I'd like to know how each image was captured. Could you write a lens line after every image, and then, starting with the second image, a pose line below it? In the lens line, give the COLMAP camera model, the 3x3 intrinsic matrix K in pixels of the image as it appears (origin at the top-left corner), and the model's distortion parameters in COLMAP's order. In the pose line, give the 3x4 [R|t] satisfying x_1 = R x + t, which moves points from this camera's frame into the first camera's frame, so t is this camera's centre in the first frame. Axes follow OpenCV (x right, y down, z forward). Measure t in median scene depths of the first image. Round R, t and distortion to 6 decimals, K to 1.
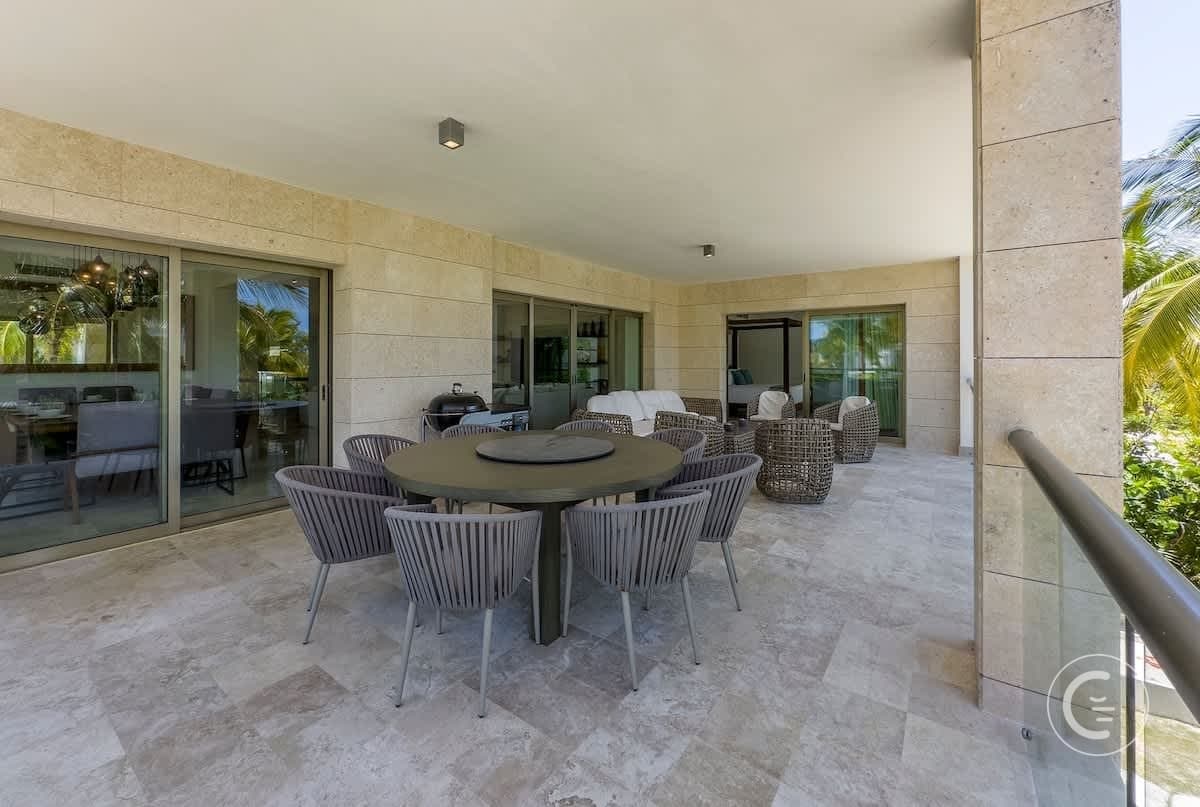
lens RADIAL K [[475.1, 0, 599.4], [0, 475.1, 403.8], [0, 0, 1]] dist [0.000835, 0.000208]
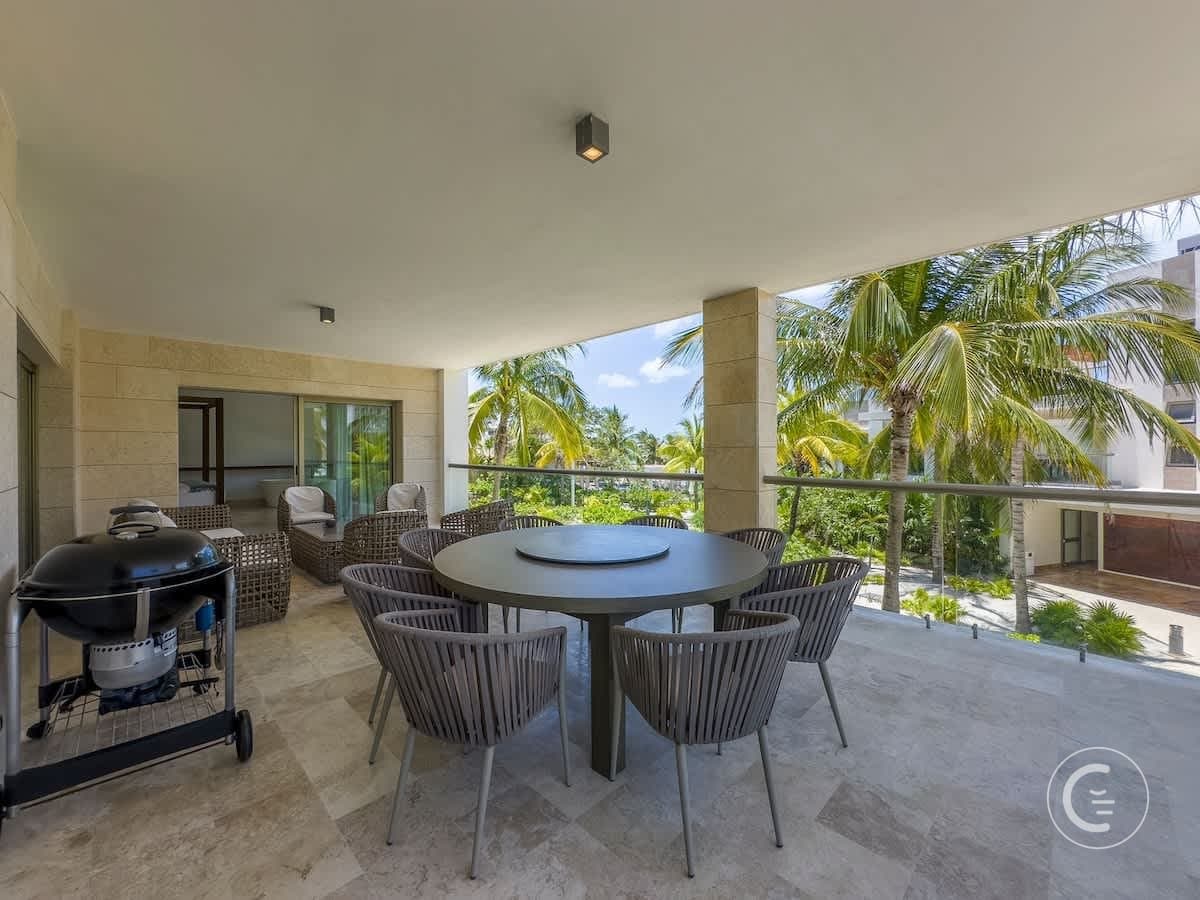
lens RADIAL K [[487.2, 0, 599.7], [0, 487.2, 449.8], [0, 0, 1]] dist [0.000680, -0.000931]
pose [[0.147240, 0.000905, 0.989100, -1.477957], [0.097526, 0.995113, -0.015429, -0.090566], [-0.984281, 0.098735, 0.146432, 1.193981]]
